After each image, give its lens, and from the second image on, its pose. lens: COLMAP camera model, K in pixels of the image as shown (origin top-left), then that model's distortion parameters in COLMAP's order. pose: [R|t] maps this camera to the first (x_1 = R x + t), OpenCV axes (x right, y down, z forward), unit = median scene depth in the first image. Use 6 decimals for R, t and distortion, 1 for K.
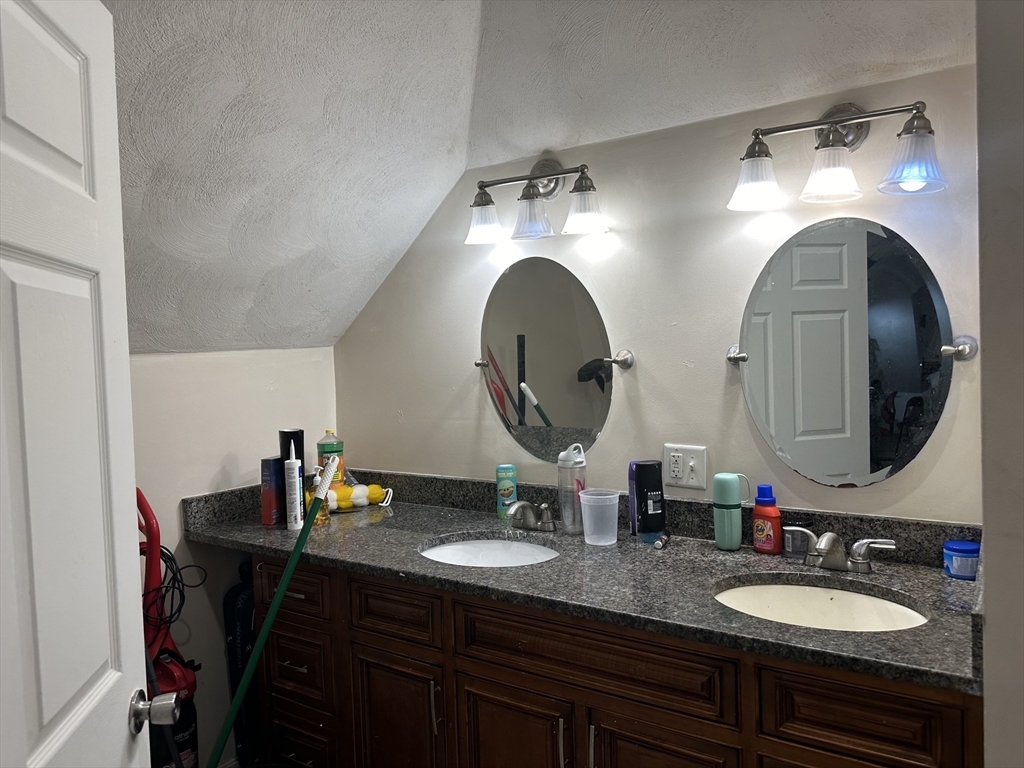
lens RADIAL K [[720.1, 0, 512.1], [0, 720.1, 388.9], [0, 0, 1]] dist [-0.001794, -0.008572]
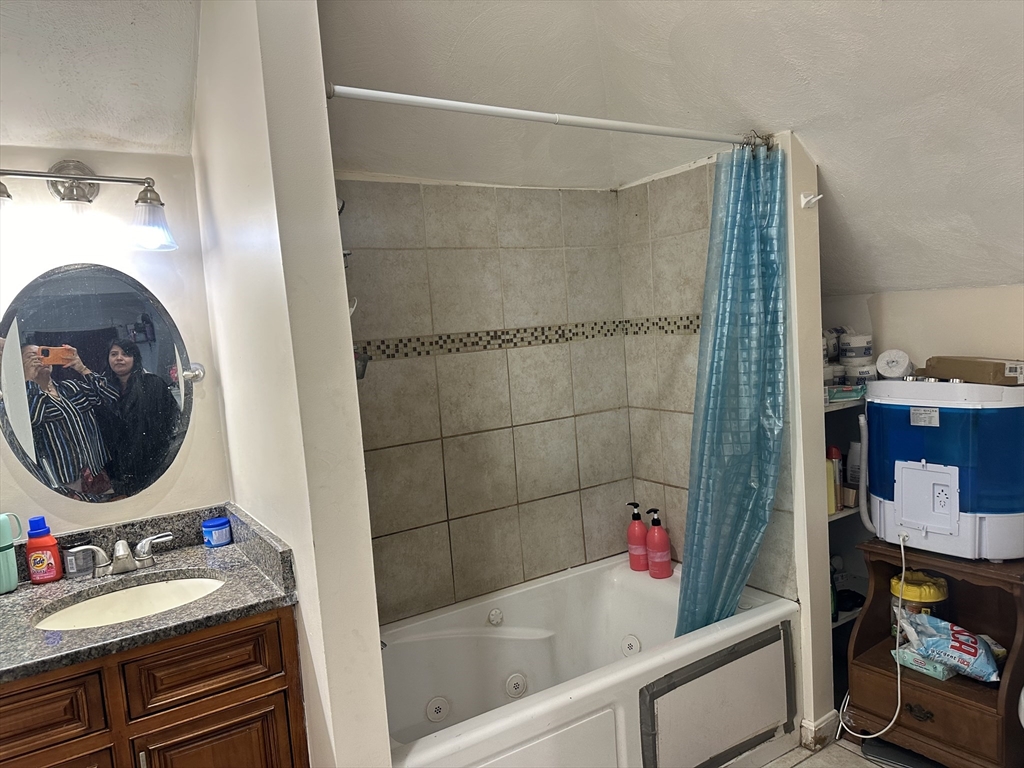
lens RADIAL K [[720.1, 0, 507.6], [0, 720.1, 385.2], [0, 0, 1]] dist [-0.001794, -0.008572]
pose [[0.395900, -0.078380, 0.914943, -0.342565], [0.103068, 0.993848, 0.040542, -0.028591], [-0.912491, 0.078251, 0.401543, -0.037575]]
